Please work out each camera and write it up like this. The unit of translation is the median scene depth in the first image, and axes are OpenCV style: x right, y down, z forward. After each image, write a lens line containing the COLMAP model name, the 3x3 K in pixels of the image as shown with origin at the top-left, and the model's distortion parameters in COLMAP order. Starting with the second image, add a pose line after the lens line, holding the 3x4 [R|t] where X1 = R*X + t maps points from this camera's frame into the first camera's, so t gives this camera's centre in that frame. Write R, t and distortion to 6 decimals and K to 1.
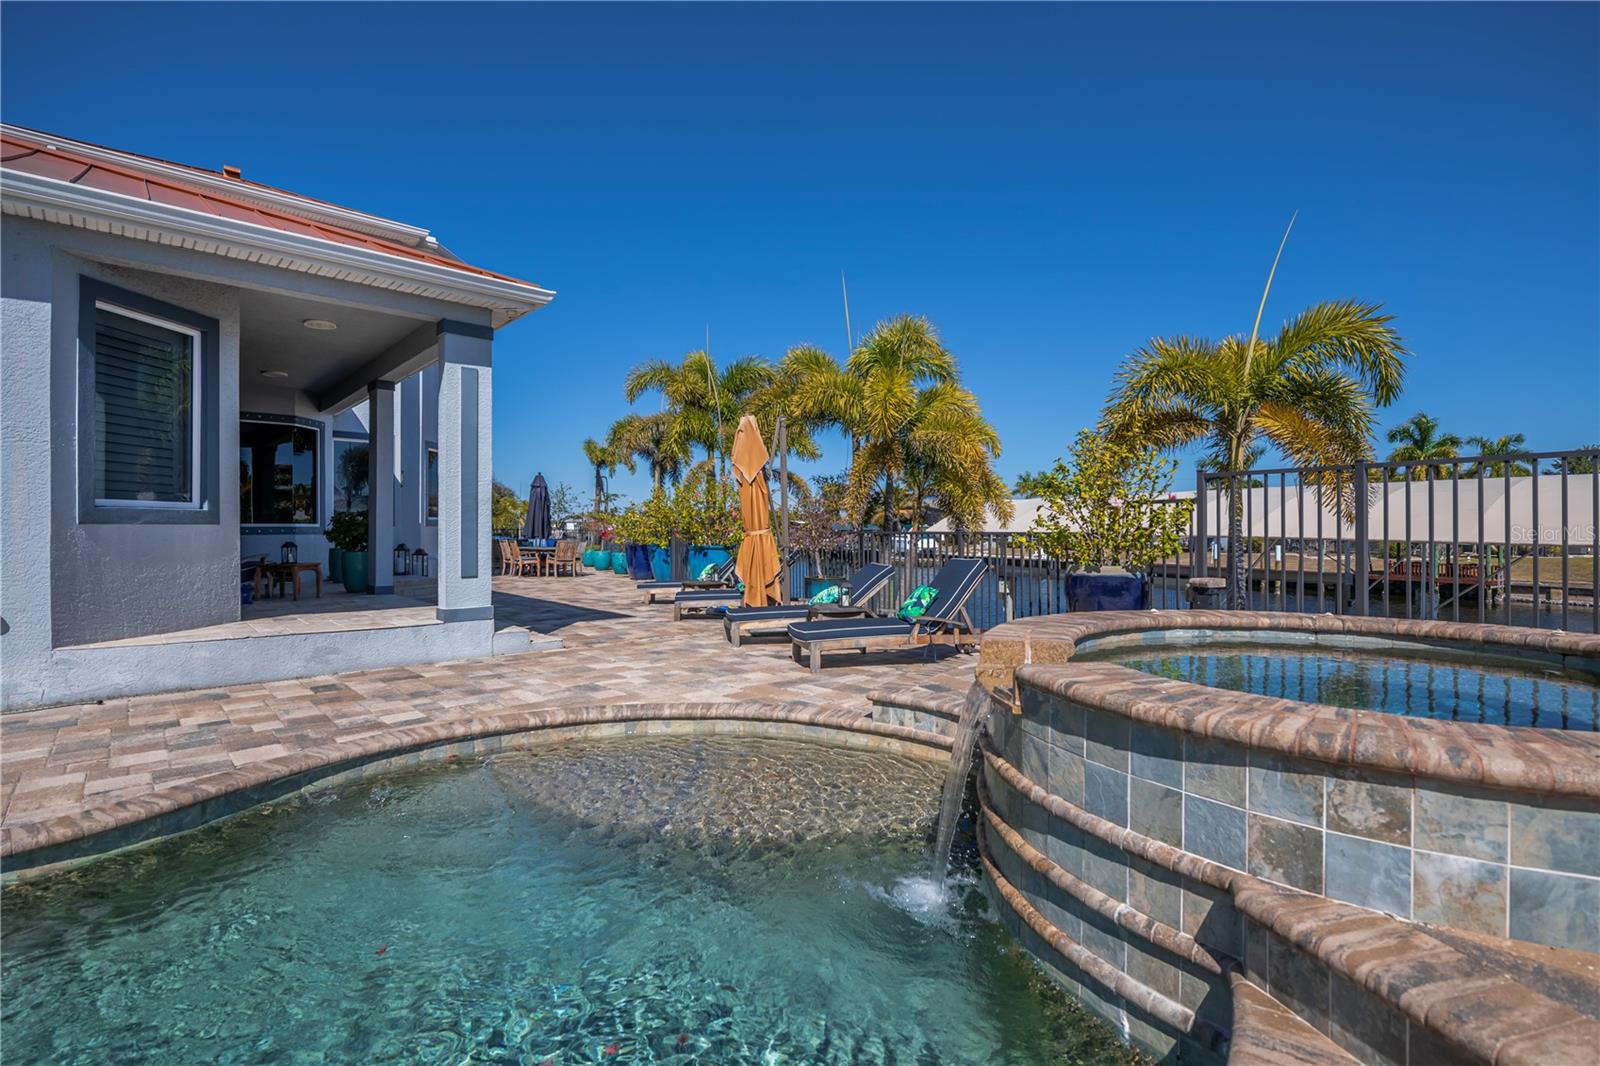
lens RADIAL K [[721.3, 0, 811.4], [0, 721.3, 528.7], [0, 0, 1]] dist [-0.013814, -0.000683]
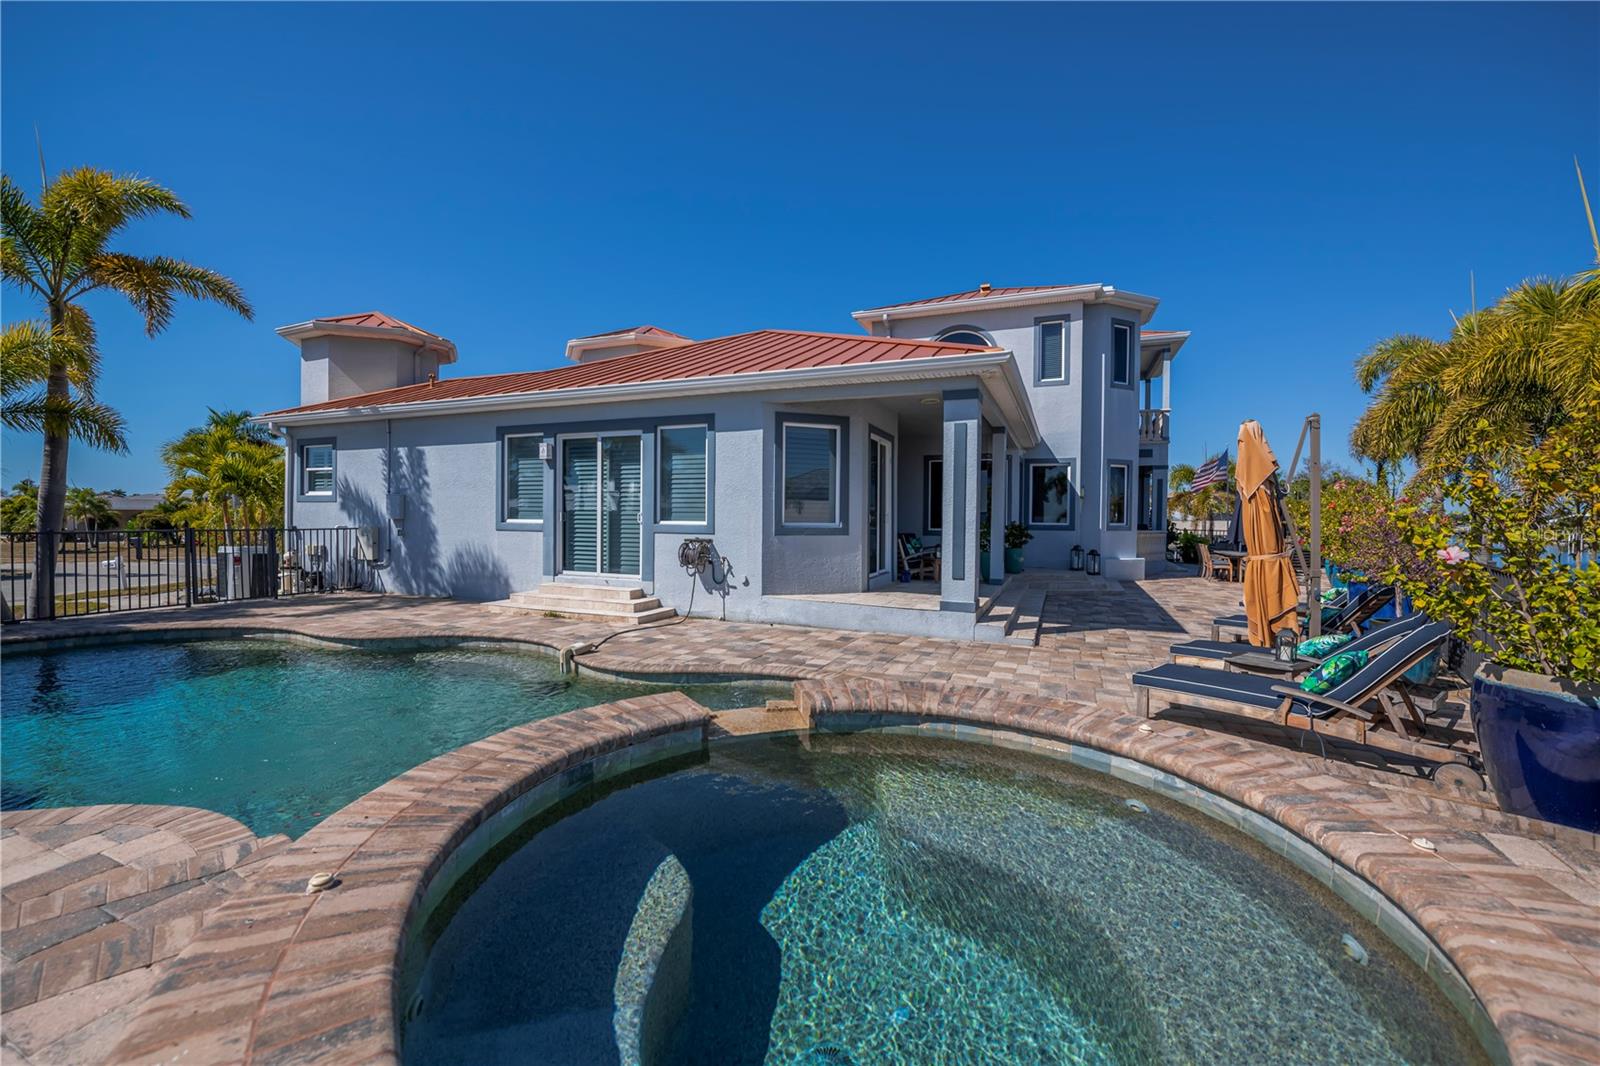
lens RADIAL K [[638.8, 0, 807.9], [0, 638.8, 527.4], [0, 0, 1]] dist [-0.013713, -0.002794]
pose [[0.408307, 0.020938, -0.912604, 0.288469], [-0.012703, 0.999770, 0.017254, -0.026861], [0.912756, 0.004548, 0.408479, 0.147538]]
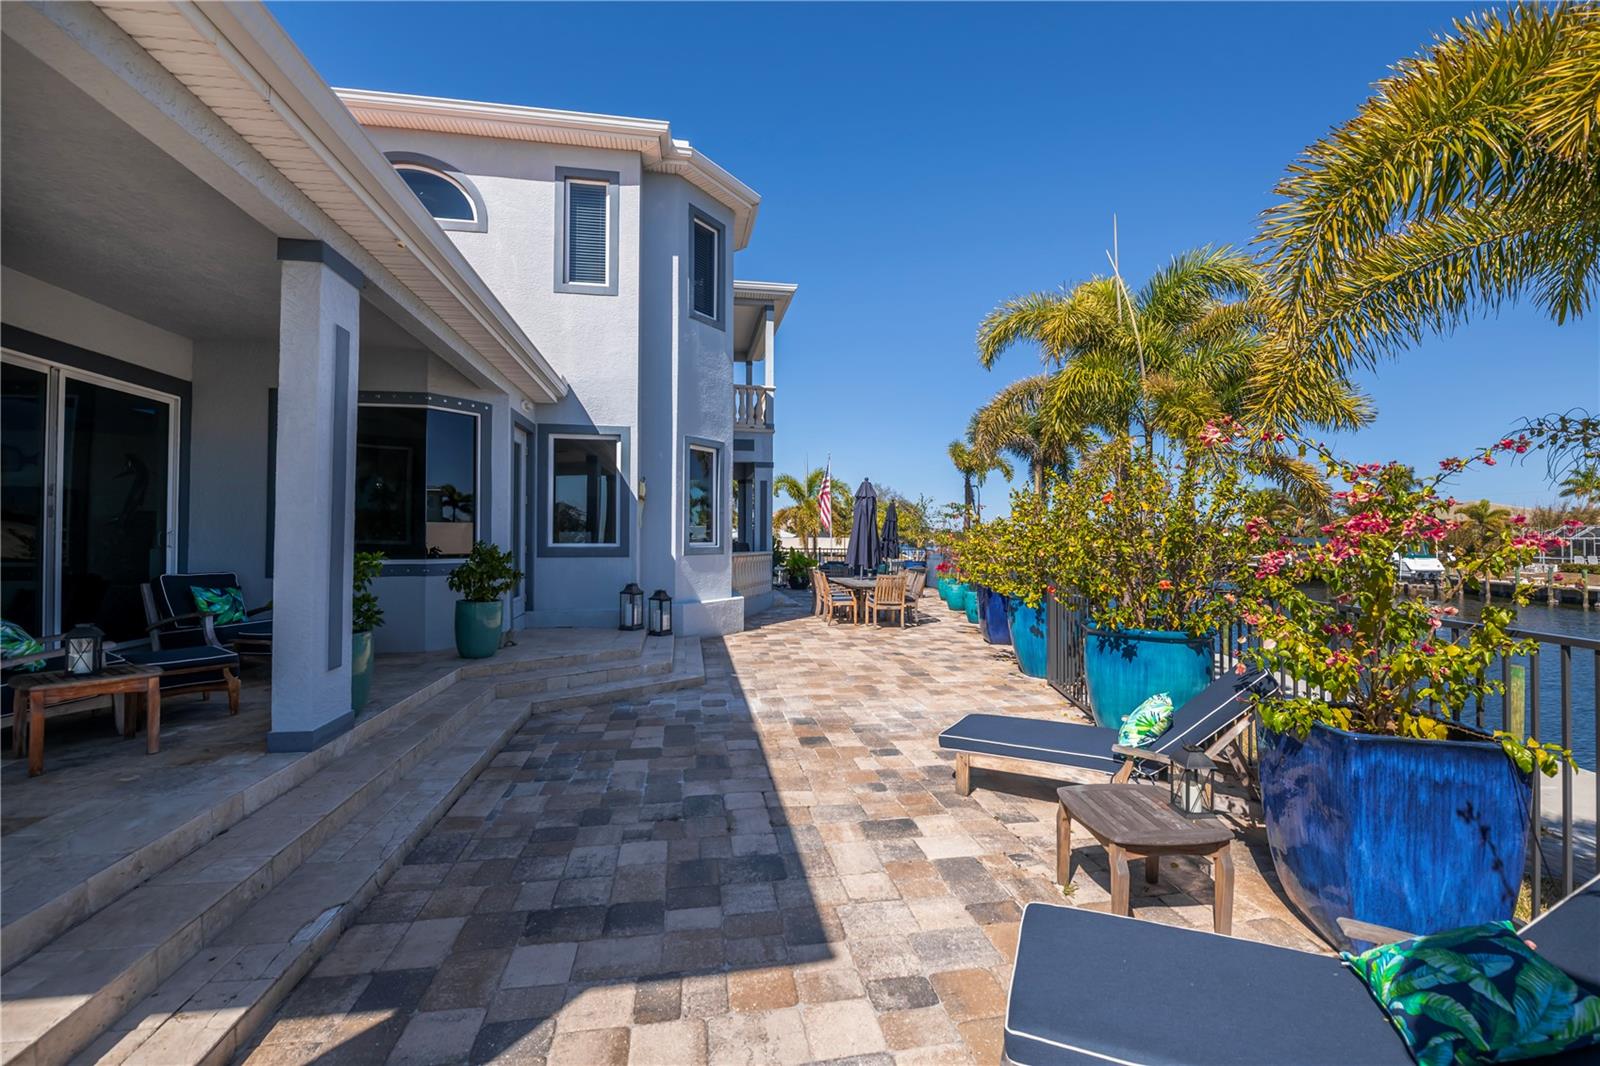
lens RADIAL K [[638.8, 0, 807.9], [0, 638.8, 527.4], [0, 0, 1]] dist [-0.013713, -0.002794]
pose [[0.837780, -0.007434, -0.545957, -0.117560], [-0.002966, 0.999831, -0.018165, -0.025867], [0.545999, 0.016837, 0.837616, 0.690104]]
